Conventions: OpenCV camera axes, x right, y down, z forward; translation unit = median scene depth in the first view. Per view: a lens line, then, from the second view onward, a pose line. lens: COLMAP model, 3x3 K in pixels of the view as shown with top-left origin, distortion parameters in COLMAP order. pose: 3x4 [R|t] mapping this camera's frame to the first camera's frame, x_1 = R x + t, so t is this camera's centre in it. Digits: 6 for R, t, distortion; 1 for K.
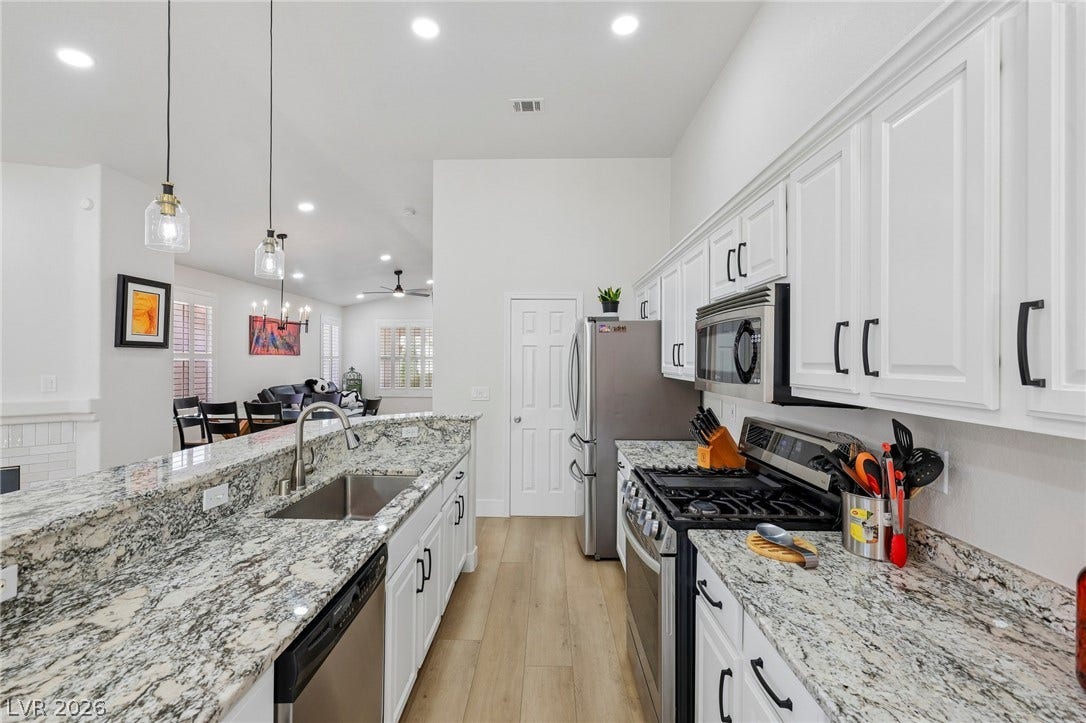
lens RADIAL K [[463.6, 0, 532.1], [0, 463.6, 358.1], [0, 0, 1]] dist [-0.000635, 0.000520]
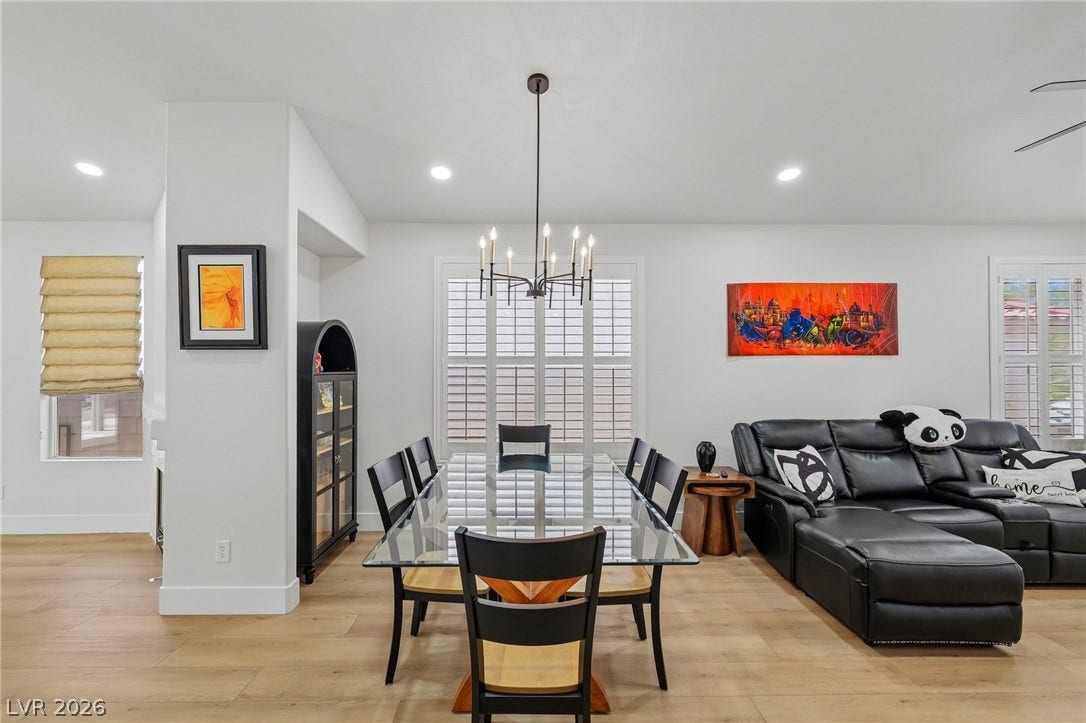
lens RADIAL K [[463.6, 0, 531.8], [0, 463.6, 364.2], [0, 0, 1]] dist [-0.000635, 0.000520]
pose [[0.049994, -0.009086, -0.998708, -0.217327], [0.008300, 0.999928, -0.008681, 0.013243], [0.998715, -0.007855, 0.050065, 2.031209]]
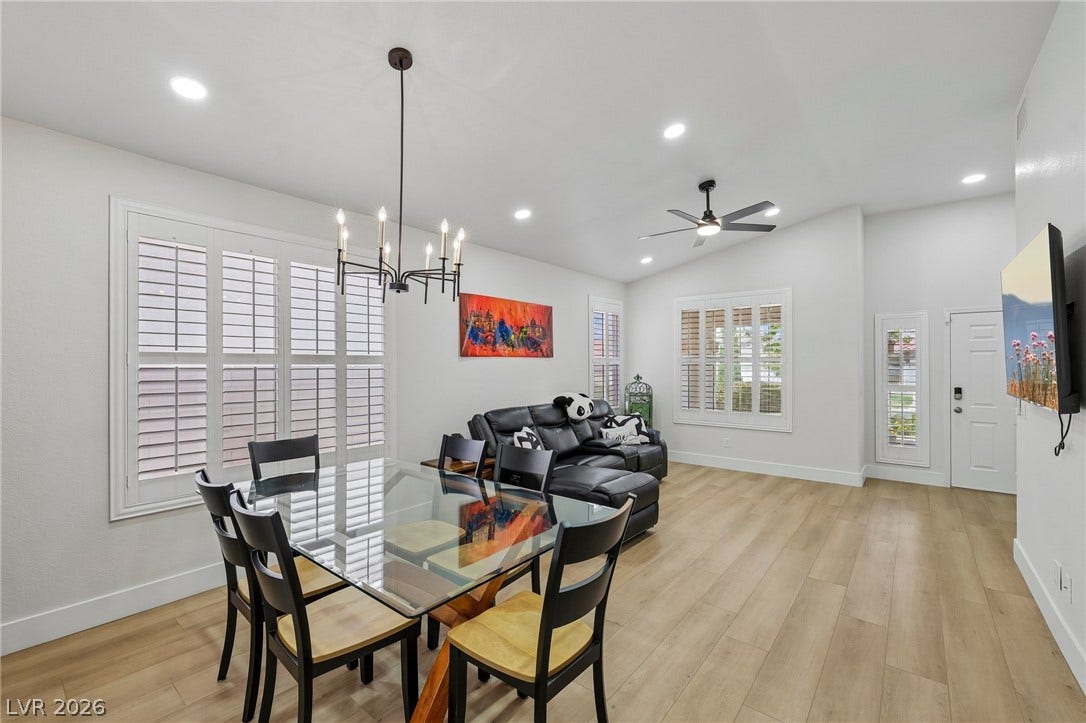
lens RADIAL K [[463.6, 0, 535.0], [0, 463.6, 364.8], [0, 0, 1]] dist [-0.000635, 0.000520]
pose [[0.792380, -0.006033, -0.609998, -0.423444], [0.010746, 0.999934, 0.004070, 0.005249], [0.609933, -0.009780, 0.792393, 1.563944]]
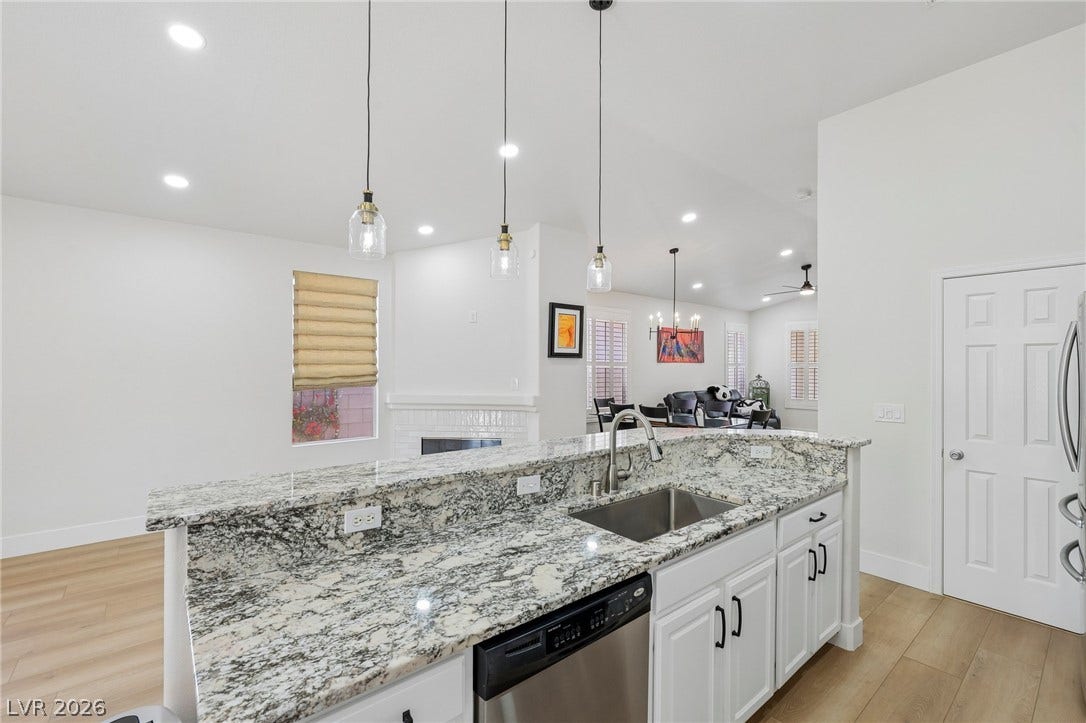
lens RADIAL K [[463.6, 0, 537.9], [0, 463.6, 364.4], [0, 0, 1]] dist [-0.000635, 0.000520]
pose [[0.657009, -0.005254, -0.753864, 0.114246], [0.003386, 0.999986, -0.004019, 0.001400], [0.753875, 0.000088, 0.657018, 0.140770]]
